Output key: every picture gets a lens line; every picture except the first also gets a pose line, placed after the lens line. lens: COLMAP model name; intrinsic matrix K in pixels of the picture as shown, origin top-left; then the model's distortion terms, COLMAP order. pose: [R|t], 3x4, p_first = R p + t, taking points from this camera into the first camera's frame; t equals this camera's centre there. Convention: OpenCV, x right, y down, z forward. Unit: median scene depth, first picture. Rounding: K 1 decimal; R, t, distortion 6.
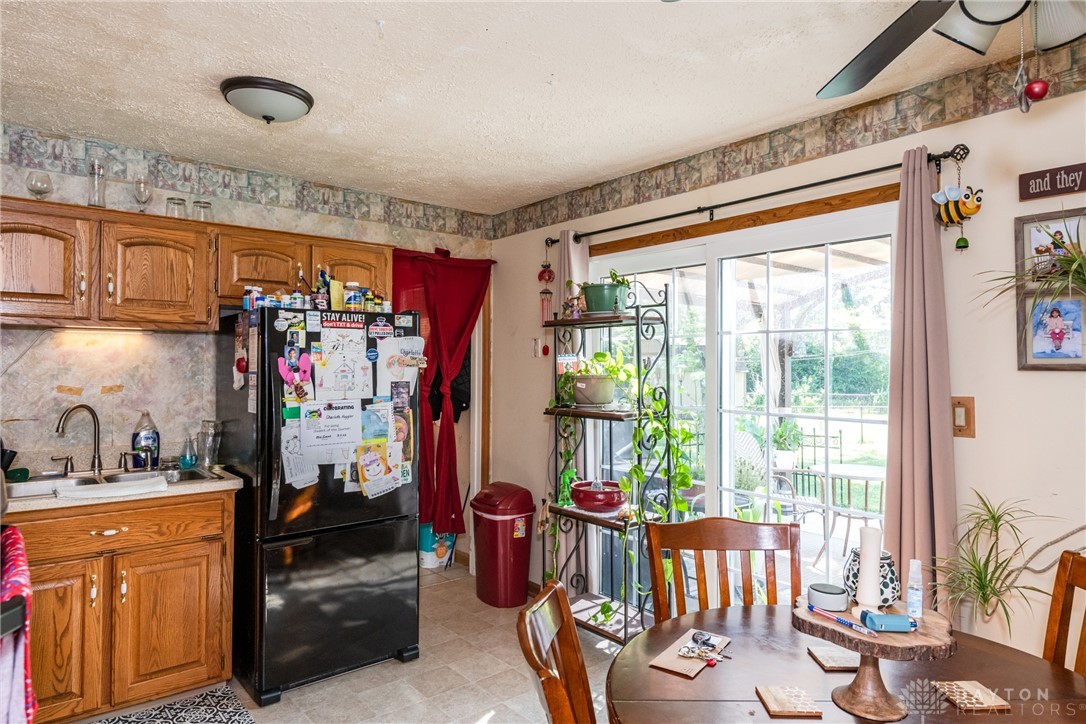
lens RADIAL K [[667.2, 0, 541.1], [0, 667.2, 363.5], [0, 0, 1]] dist [0.003636, -0.001484]
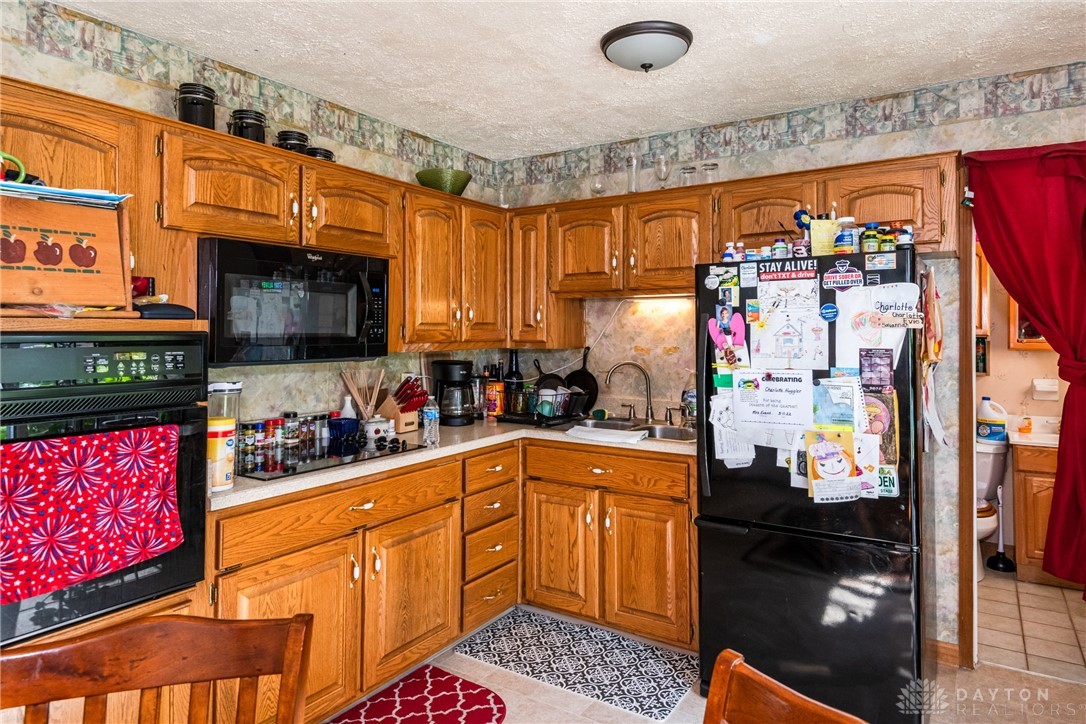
lens RADIAL K [[654.4, 0, 539.3], [0, 654.4, 330.0], [0, 0, 1]] dist [0.019202, -0.001893]
pose [[0.298006, -0.006146, -0.954544, 0.362772], [0.007427, 0.999964, -0.004120, 0.007906], [0.954535, -0.005861, 0.298041, 0.480552]]
